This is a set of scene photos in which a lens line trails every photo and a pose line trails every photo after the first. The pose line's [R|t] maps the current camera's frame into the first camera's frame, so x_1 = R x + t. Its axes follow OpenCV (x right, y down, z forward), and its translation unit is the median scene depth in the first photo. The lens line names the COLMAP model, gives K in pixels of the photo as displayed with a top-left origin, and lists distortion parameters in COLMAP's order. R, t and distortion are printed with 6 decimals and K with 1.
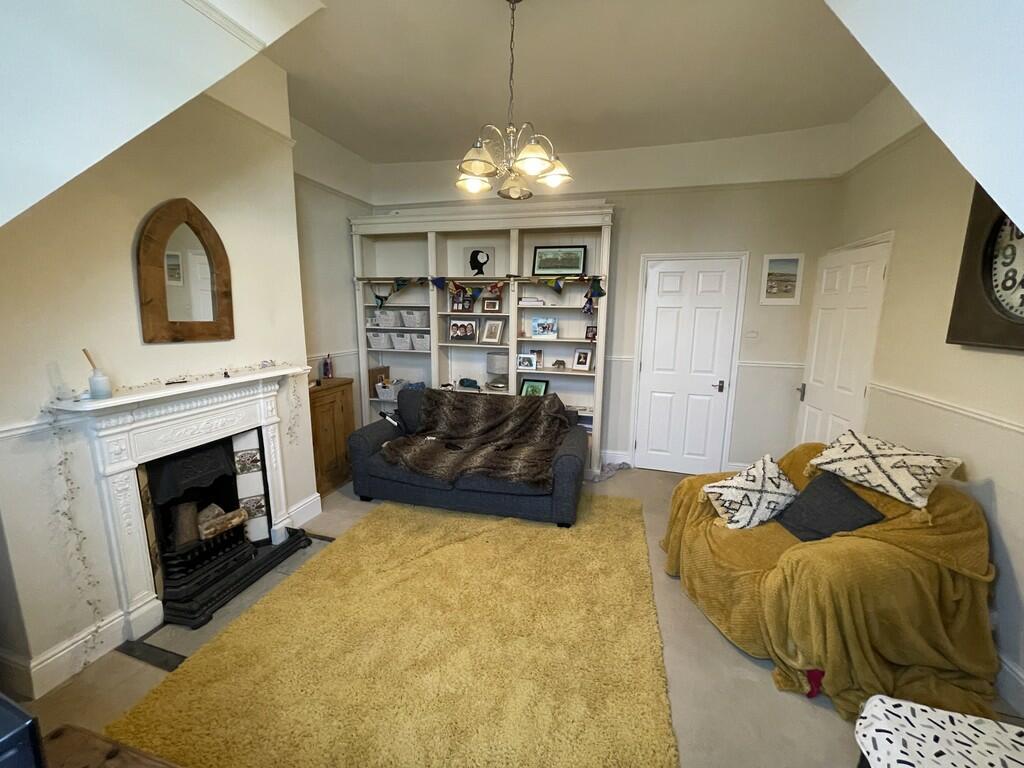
lens RADIAL K [[415.1, 0, 506.8], [0, 415.1, 384.4], [0, 0, 1]] dist [-0.000865, 0.001994]
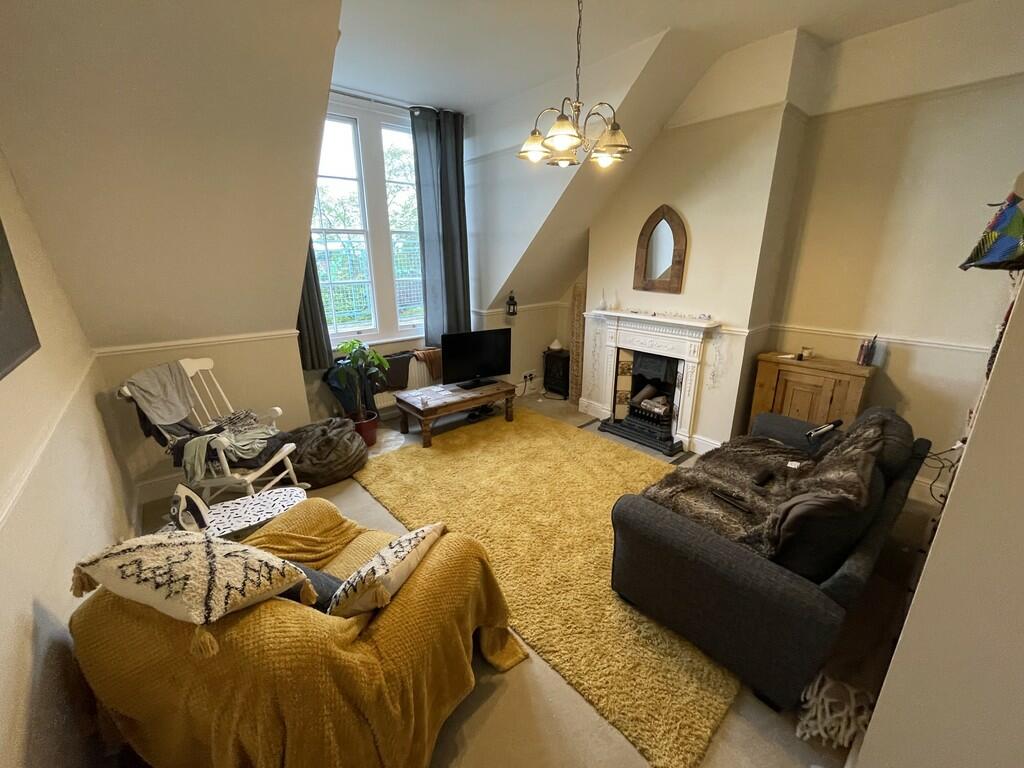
lens RADIAL K [[415.1, 0, 514.6], [0, 415.1, 380.8], [0, 0, 1]] dist [-0.000865, 0.001994]
pose [[-0.556627, 0.228883, -0.798611, 0.963727], [-0.149360, 0.918063, 0.367222, -0.295062], [0.817226, 0.323686, -0.476833, 1.406129]]
